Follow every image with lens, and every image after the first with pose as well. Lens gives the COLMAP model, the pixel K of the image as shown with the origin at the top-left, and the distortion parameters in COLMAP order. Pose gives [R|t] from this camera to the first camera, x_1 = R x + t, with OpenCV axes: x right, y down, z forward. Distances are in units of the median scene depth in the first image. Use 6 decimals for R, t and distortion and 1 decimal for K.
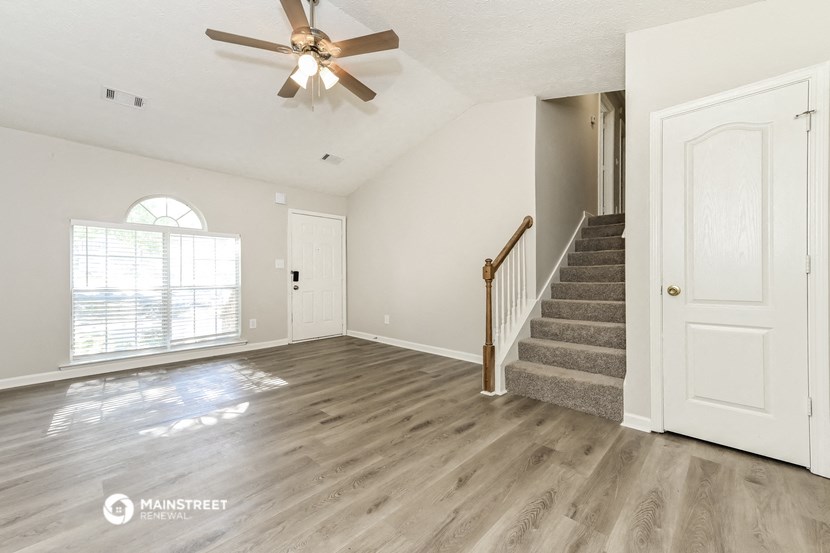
lens RADIAL K [[331.7, 0, 417.3], [0, 331.7, 276.1], [0, 0, 1]] dist [0.000312, 0.000053]
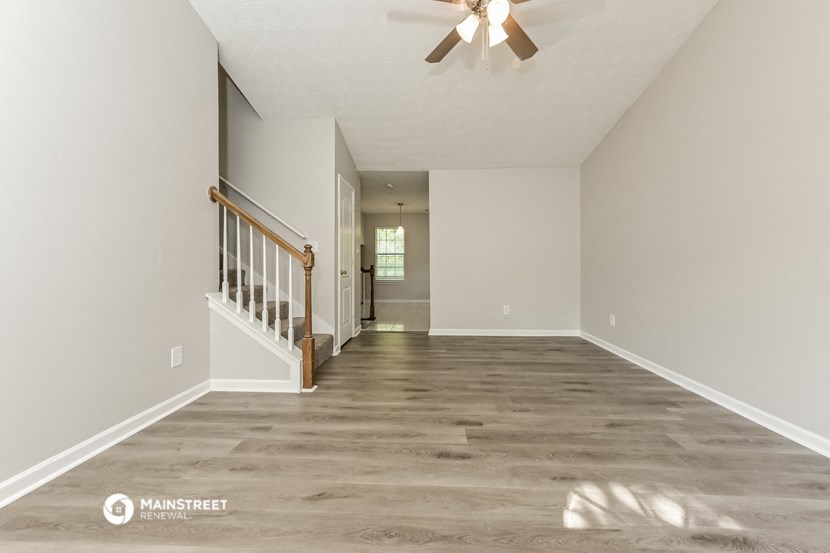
lens RADIAL K [[331.7, 0, 416.9], [0, 331.7, 271.5], [0, 0, 1]] dist [0.000312, 0.000053]
pose [[-0.661547, -0.010989, 0.749823, -0.719266], [0.001976, 0.999864, 0.016397, 0.008093], [-0.749901, 0.012329, -0.661435, 1.467067]]
